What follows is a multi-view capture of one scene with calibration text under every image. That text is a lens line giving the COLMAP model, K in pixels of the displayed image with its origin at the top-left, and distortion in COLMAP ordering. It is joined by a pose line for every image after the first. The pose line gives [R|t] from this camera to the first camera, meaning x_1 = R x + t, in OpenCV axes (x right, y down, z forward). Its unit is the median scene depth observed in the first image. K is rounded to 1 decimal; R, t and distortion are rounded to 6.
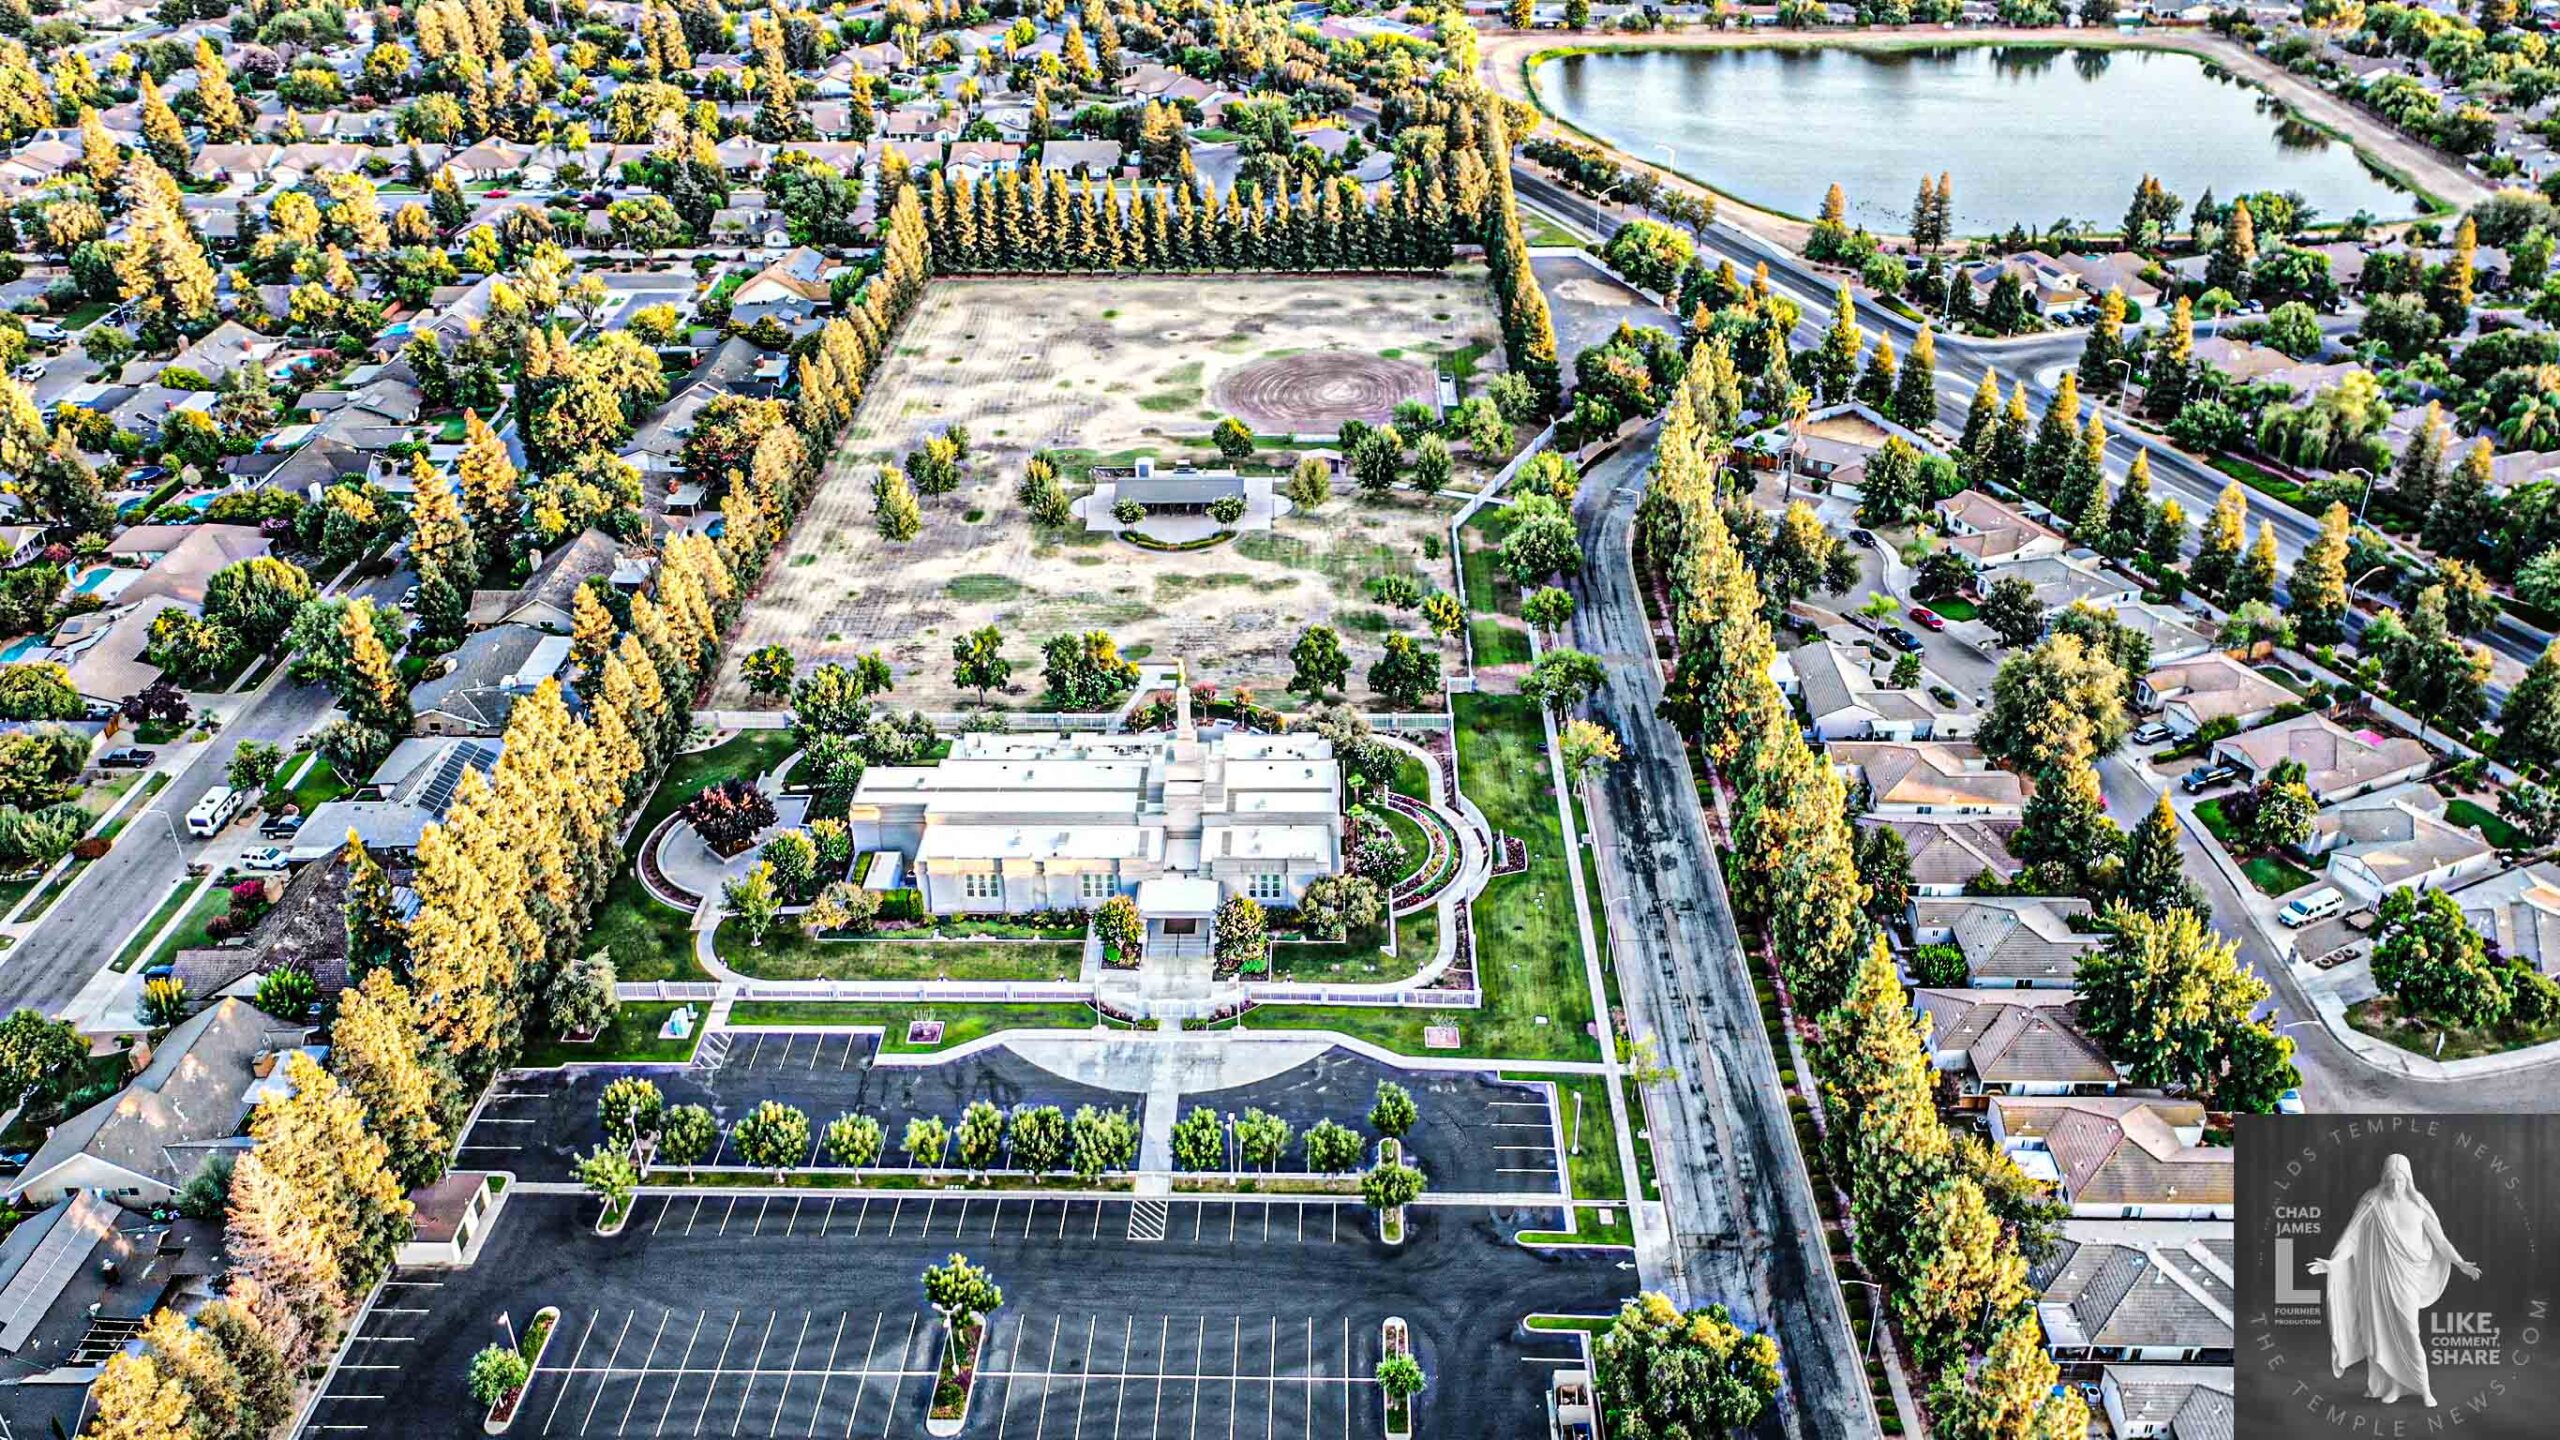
lens RADIAL K [[2017.2, 0, 1273.0], [0, 2017.2, 718.9], [0, 0, 1]] dist [0.002866, 0.004536]
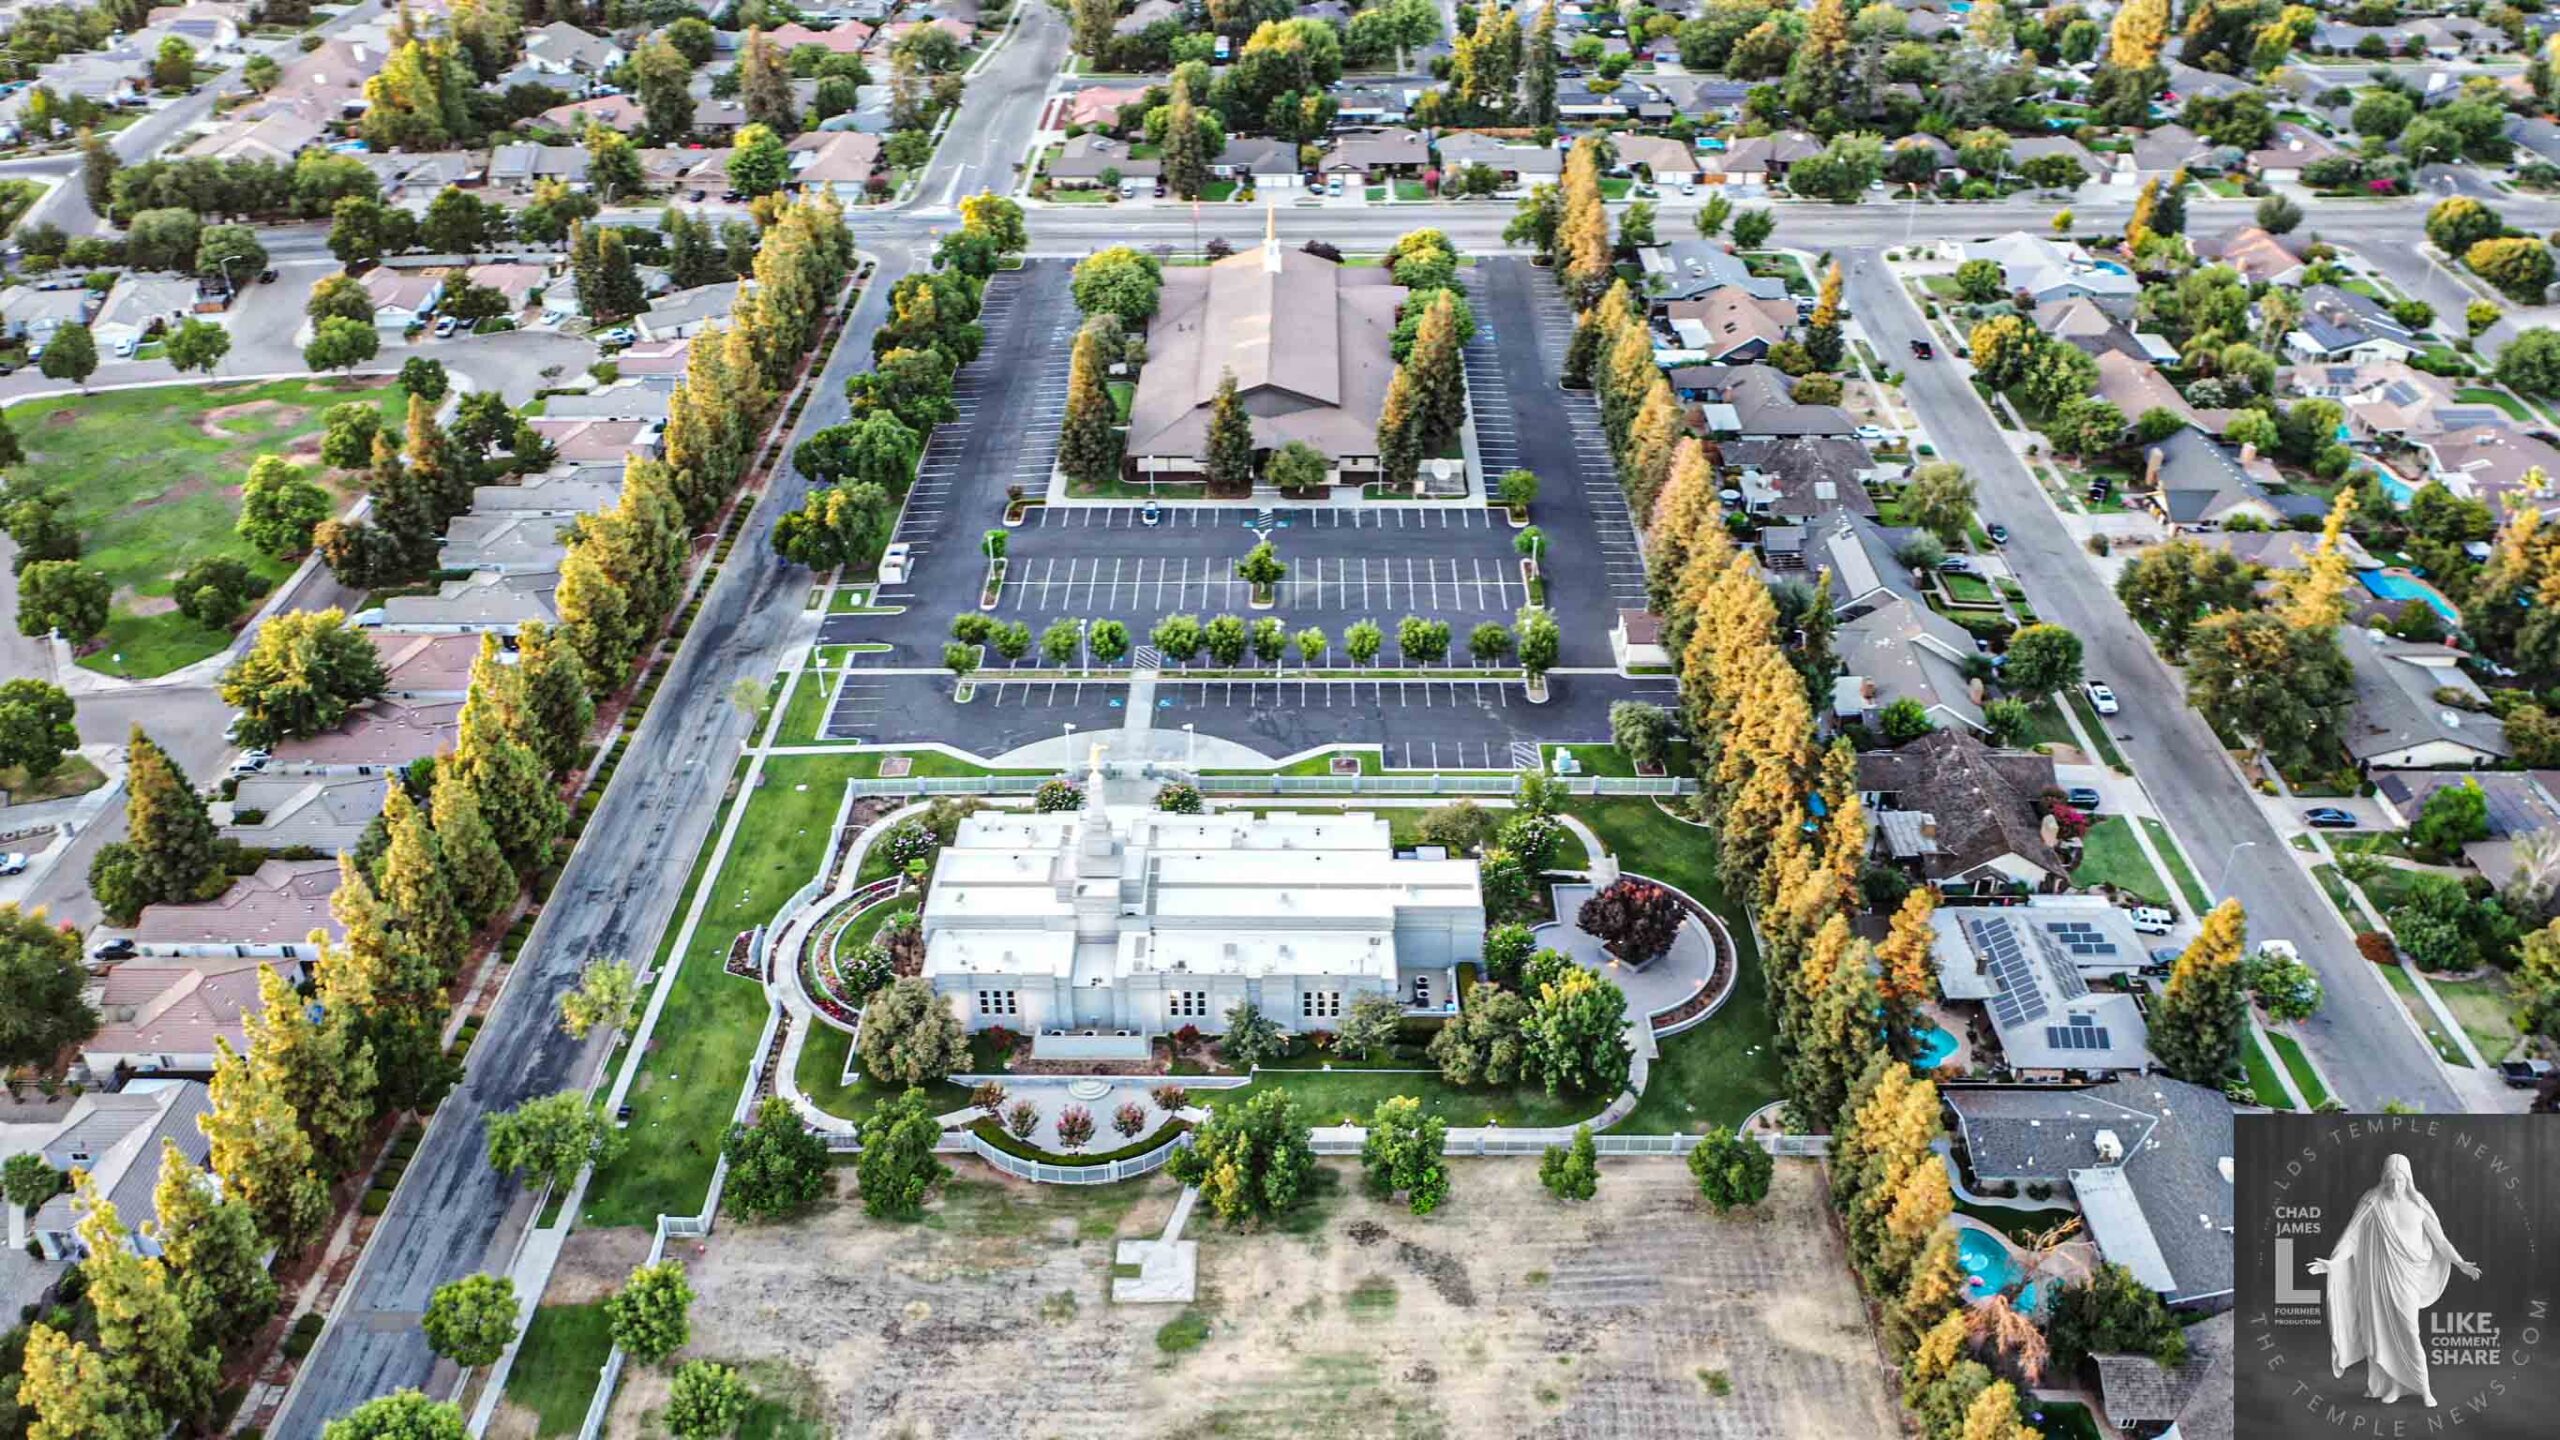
lens RADIAL K [[2017.2, 0, 1273.0], [0, 2017.2, 718.9], [0, 0, 1]] dist [0.002866, 0.004536]
pose [[-0.999503, 0.031512, 0.000912, -0.136741], [0.015501, 0.466054, 0.884620, -0.887795], [0.027451, 0.884195, -0.466311, 1.534350]]
